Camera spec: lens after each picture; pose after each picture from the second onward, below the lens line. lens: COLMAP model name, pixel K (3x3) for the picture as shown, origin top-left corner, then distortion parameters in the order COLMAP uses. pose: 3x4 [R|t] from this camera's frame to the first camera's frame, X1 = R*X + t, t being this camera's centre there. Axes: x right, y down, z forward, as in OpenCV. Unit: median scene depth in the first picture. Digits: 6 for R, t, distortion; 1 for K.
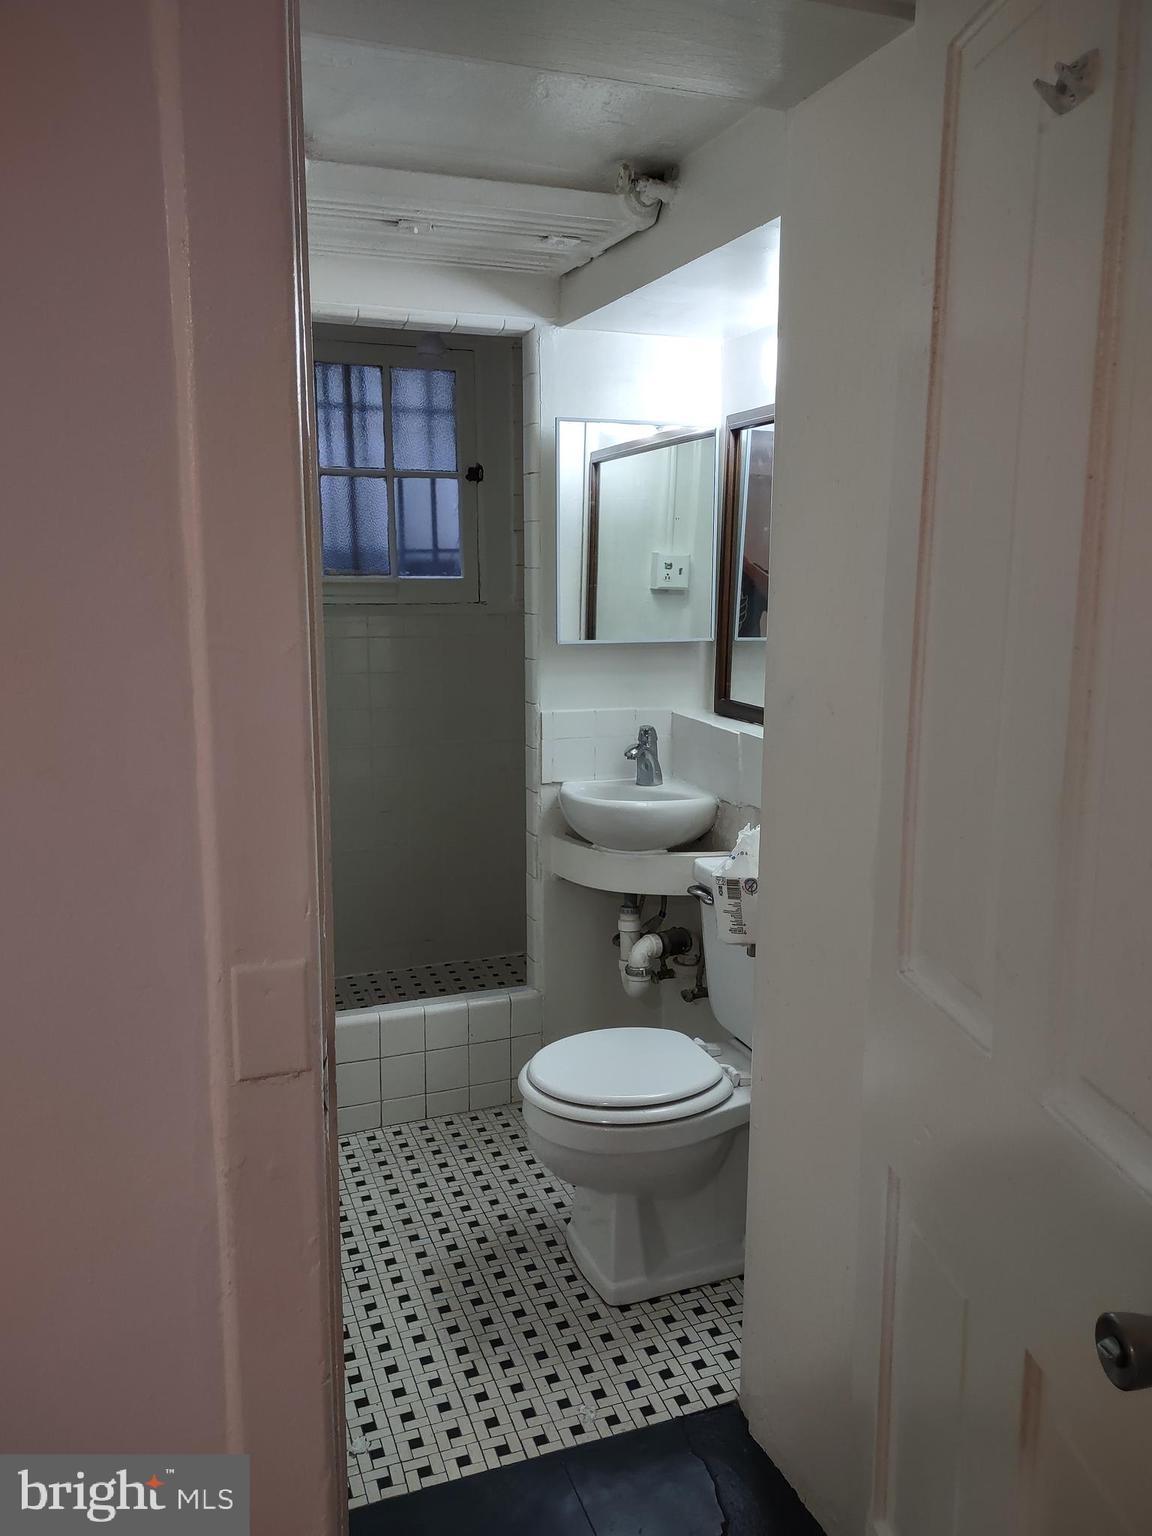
lens RADIAL K [[1147.3, 0, 571.0], [0, 1147.3, 777.4], [0, 0, 1]] dist [0.065351, -0.066090]
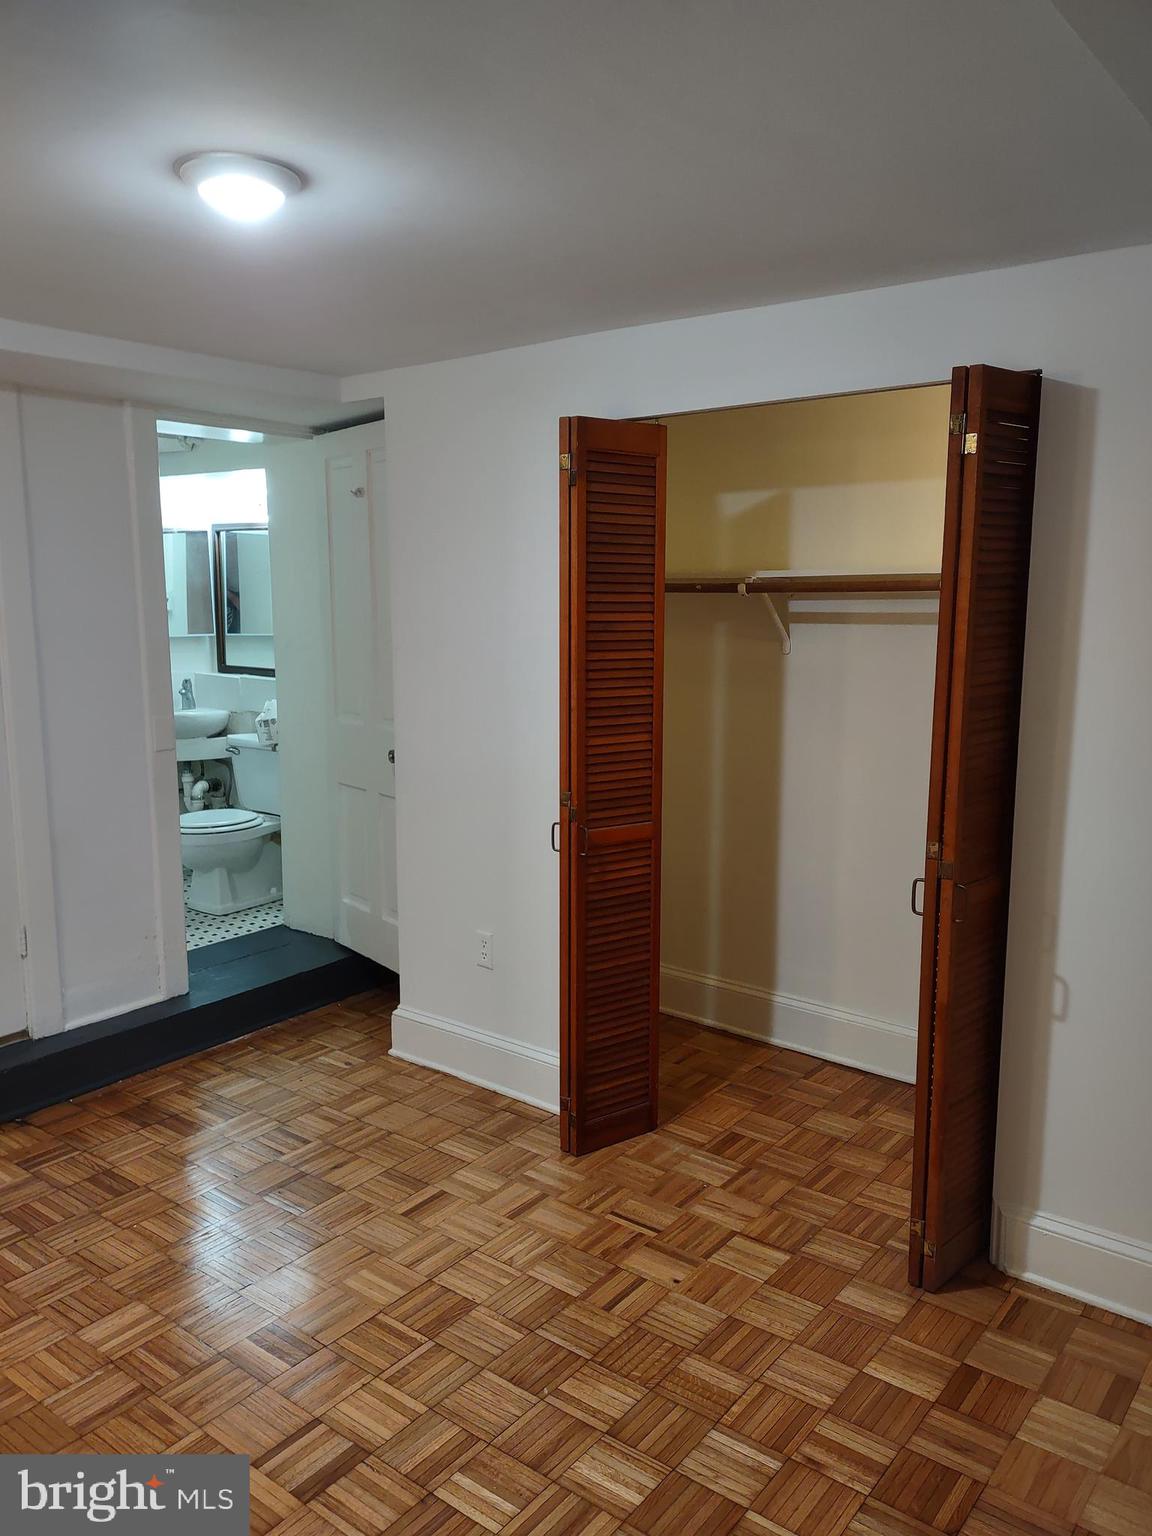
lens RADIAL K [[1147.3, 0, 583.1], [0, 1147.3, 775.4], [0, 0, 1]] dist [0.065351, -0.066090]
pose [[0.847704, -0.078705, 0.524598, -0.432769], [0.091063, 0.995843, 0.002256, 0.188065], [-0.522594, 0.045859, 0.851347, -1.095147]]
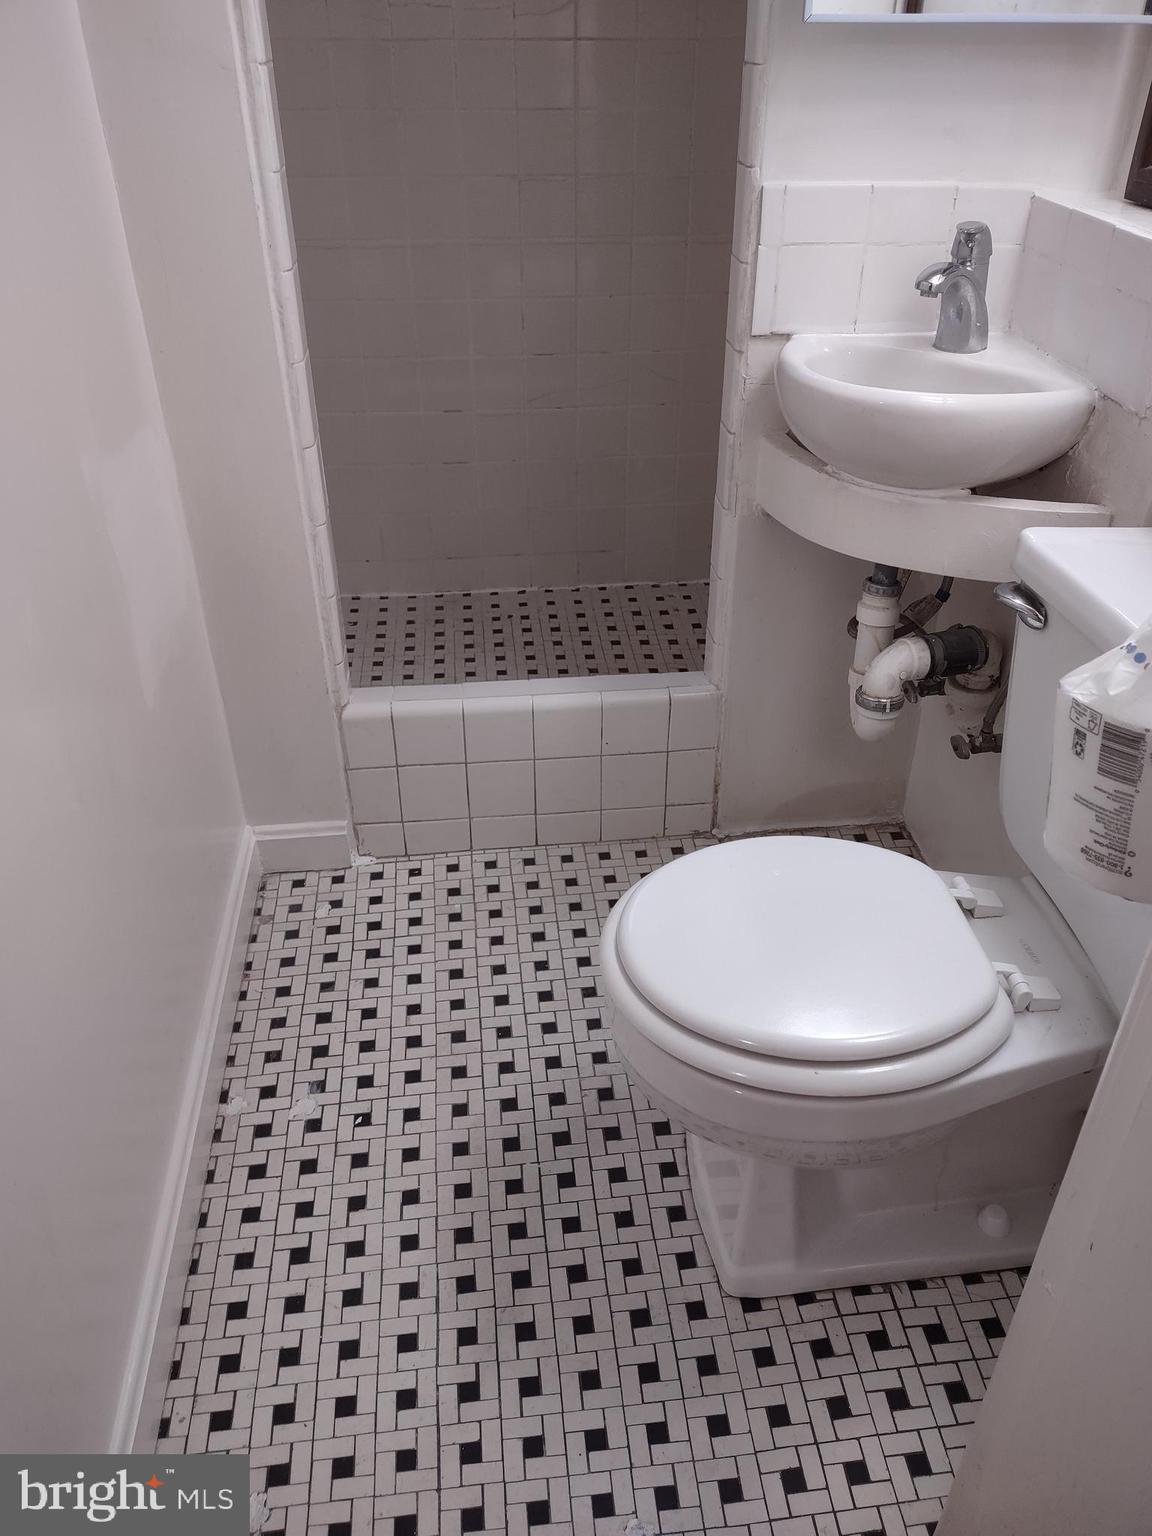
lens RADIAL K [[1147.3, 0, 587.8], [0, 1147.3, 758.6], [0, 0, 1]] dist [0.065351, -0.066090]
pose [[0.969554, 0.134855, -0.204401, 0.039018], [-0.046556, 0.920988, 0.386798, -0.018881], [0.240412, -0.365506, 0.899226, 0.437491]]
